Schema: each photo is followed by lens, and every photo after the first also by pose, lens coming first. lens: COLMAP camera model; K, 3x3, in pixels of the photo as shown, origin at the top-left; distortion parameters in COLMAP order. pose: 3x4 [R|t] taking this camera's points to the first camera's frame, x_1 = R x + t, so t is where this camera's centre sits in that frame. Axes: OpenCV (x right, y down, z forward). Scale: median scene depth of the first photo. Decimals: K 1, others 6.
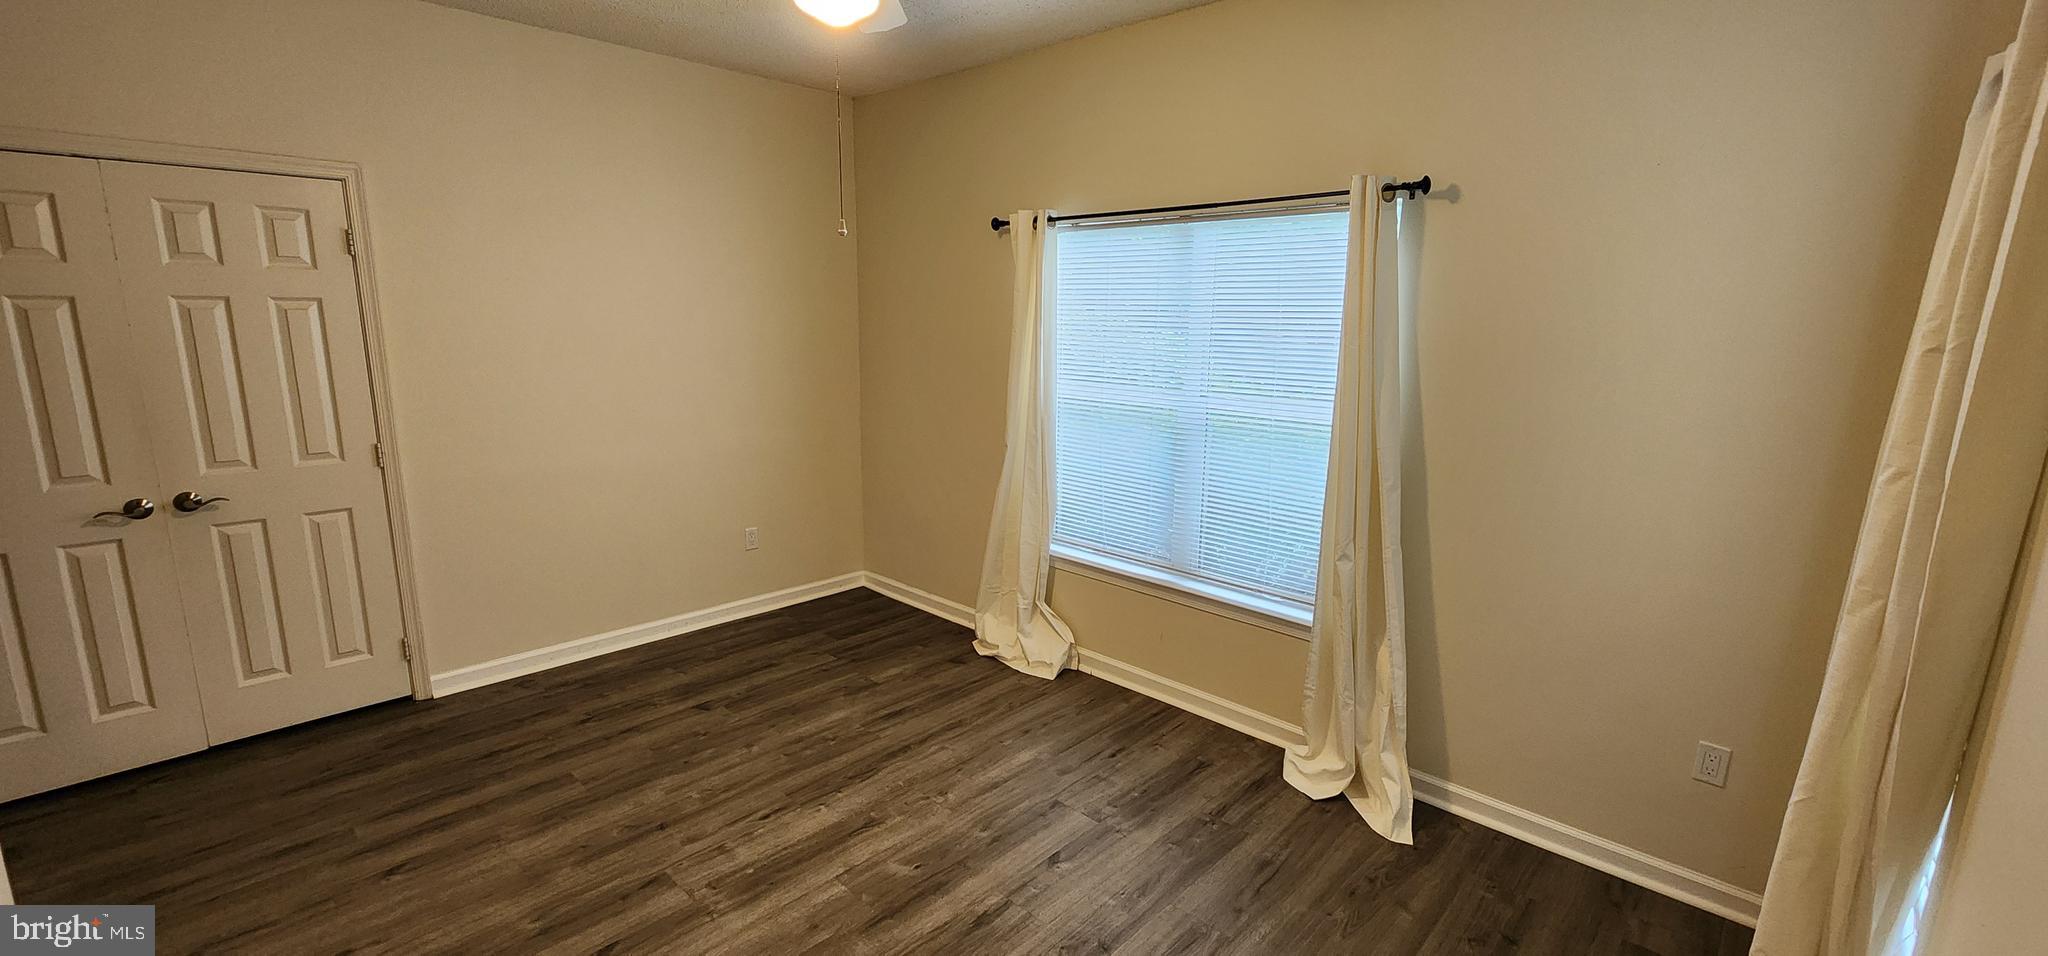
lens RADIAL K [[842.7, 0, 1023.3], [0, 842.7, 469.3], [0, 0, 1]] dist [-0.002769, 0.001528]
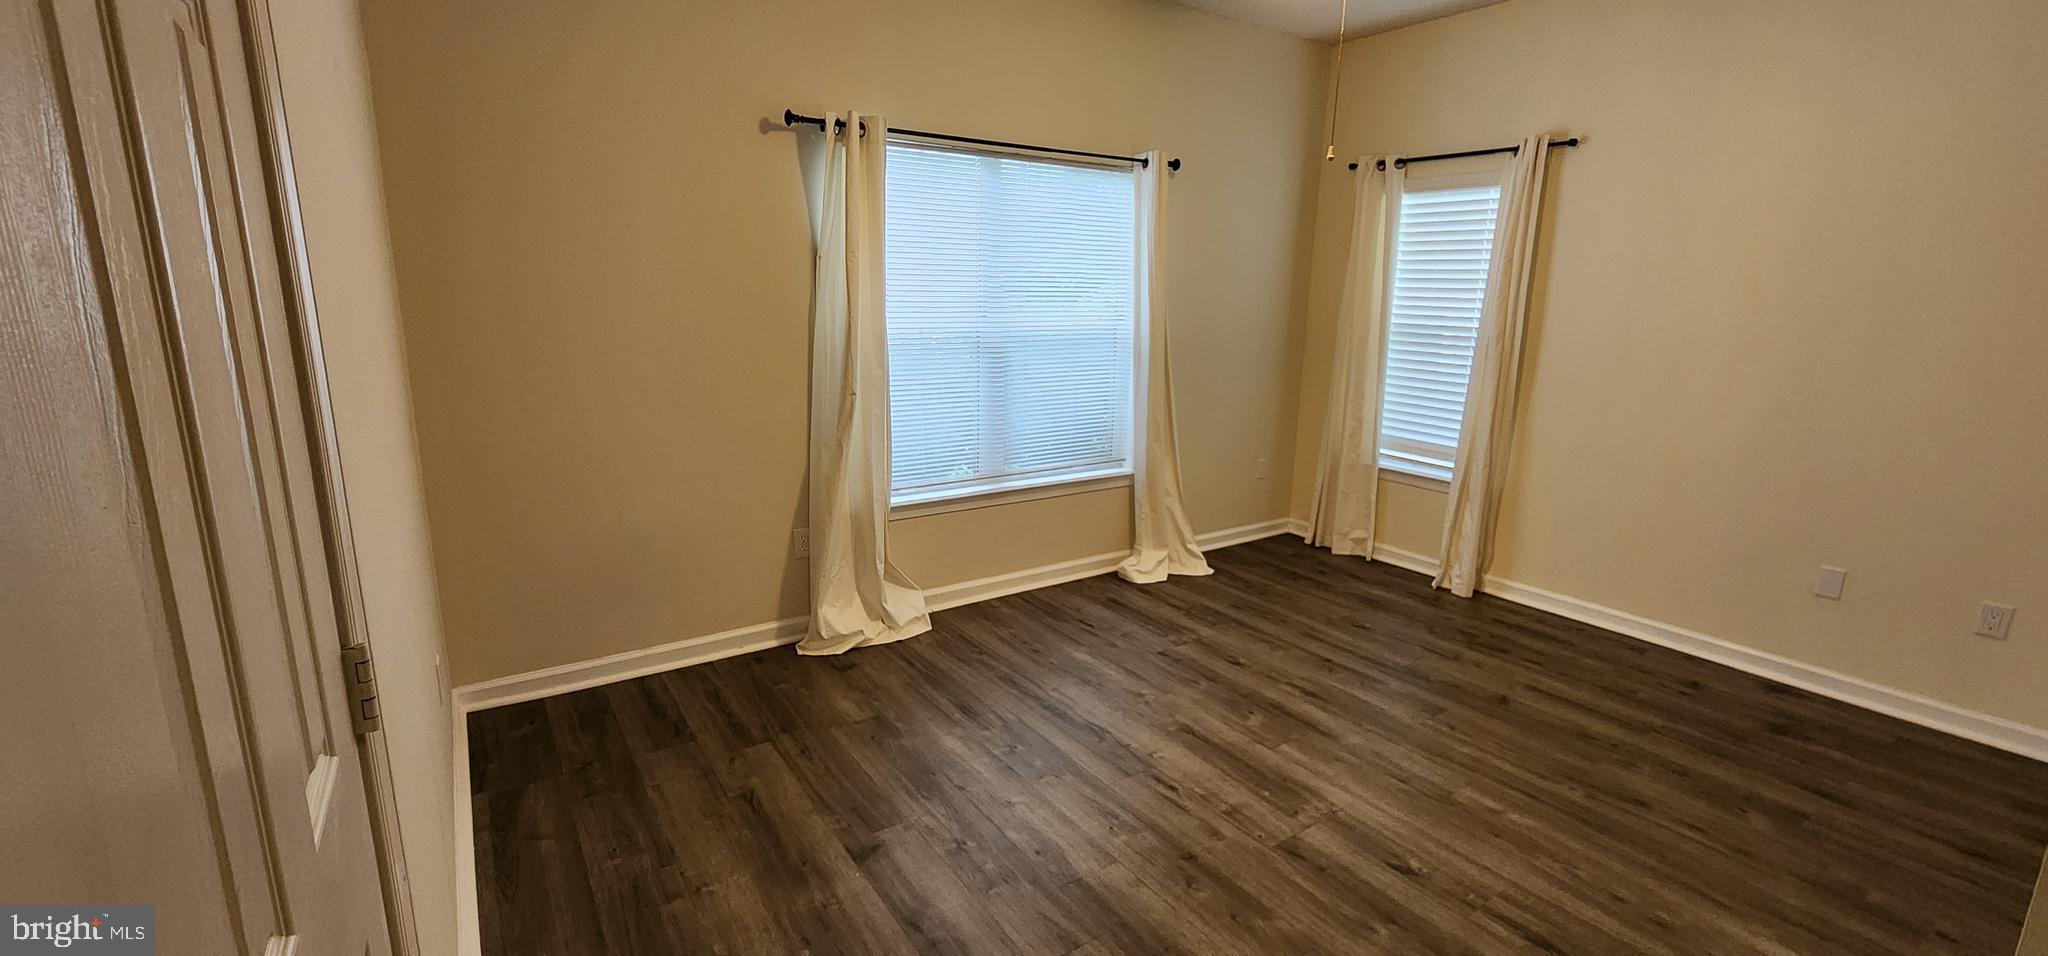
lens RADIAL K [[842.7, 0, 1027.5], [0, 842.7, 482.4], [0, 0, 1]] dist [-0.002769, 0.001528]
pose [[0.221207, -0.231443, 0.947366, -0.997778], [0.166874, 0.966087, 0.197052, -0.100607], [-0.960844, 0.114502, 0.252327, 0.779406]]
